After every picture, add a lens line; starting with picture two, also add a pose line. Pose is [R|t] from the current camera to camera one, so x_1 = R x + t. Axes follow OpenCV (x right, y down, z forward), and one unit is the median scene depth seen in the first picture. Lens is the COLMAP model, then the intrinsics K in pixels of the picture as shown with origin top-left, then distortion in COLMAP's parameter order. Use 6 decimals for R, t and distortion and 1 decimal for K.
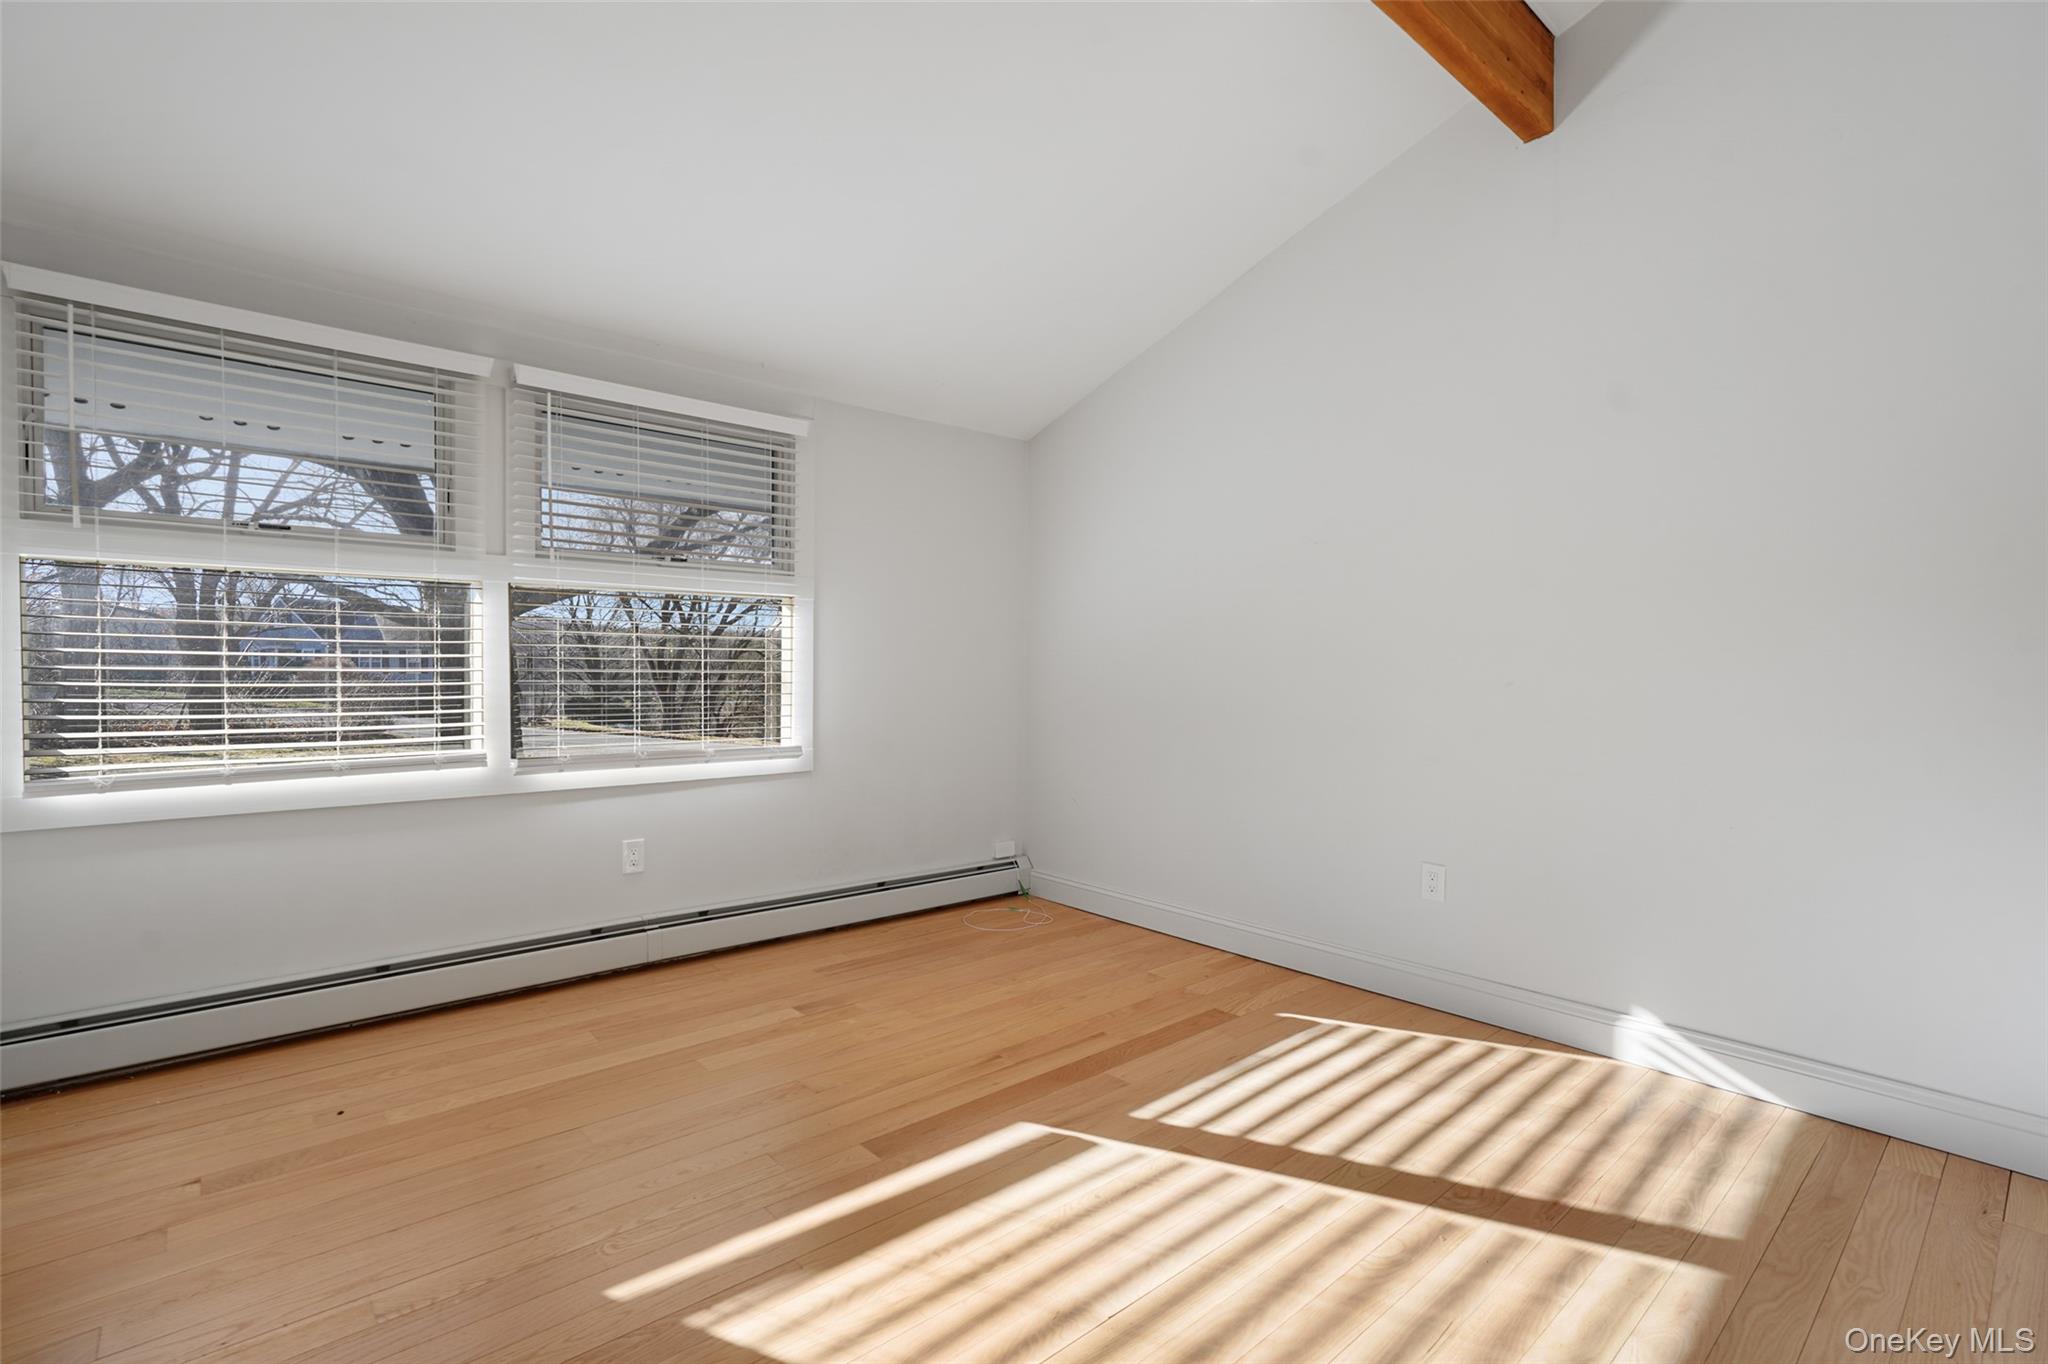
lens RADIAL K [[921.5, 0, 1017.7], [0, 921.5, 667.3], [0, 0, 1]] dist [-0.002856, 0.000806]
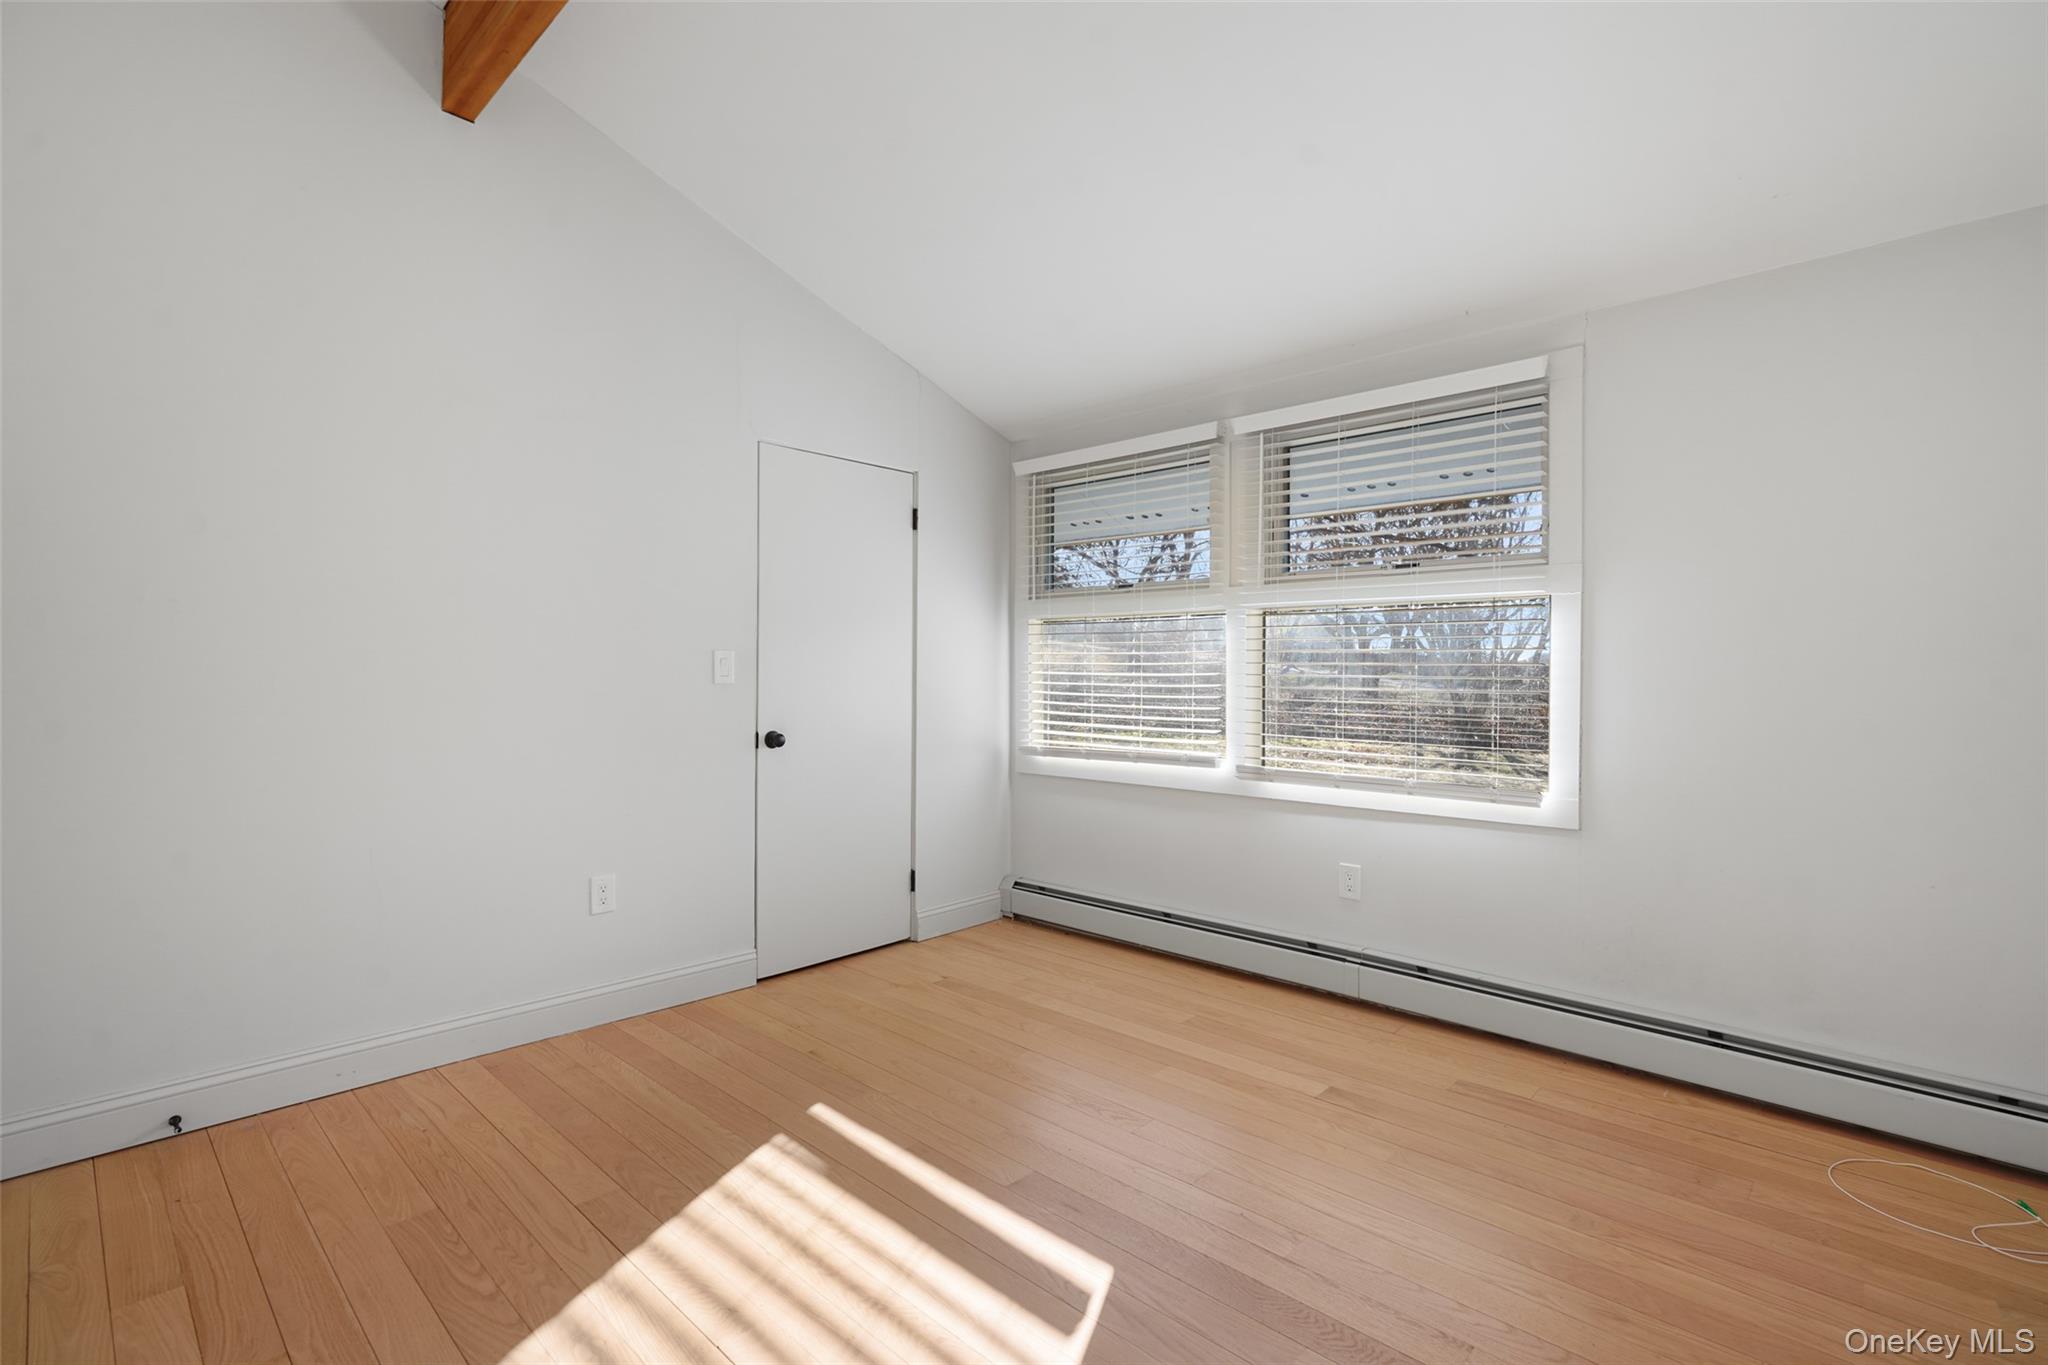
lens RADIAL K [[940.9, 0, 1024.0], [0, 940.9, 682.5], [0, 0, 1]] dist [-0.004348, 0.000179]
pose [[0.093801, -0.001426, -0.995590, 0.601911], [-0.002165, 0.999996, -0.001637, -0.000083], [0.995589, 0.002309, 0.093798, 0.650893]]
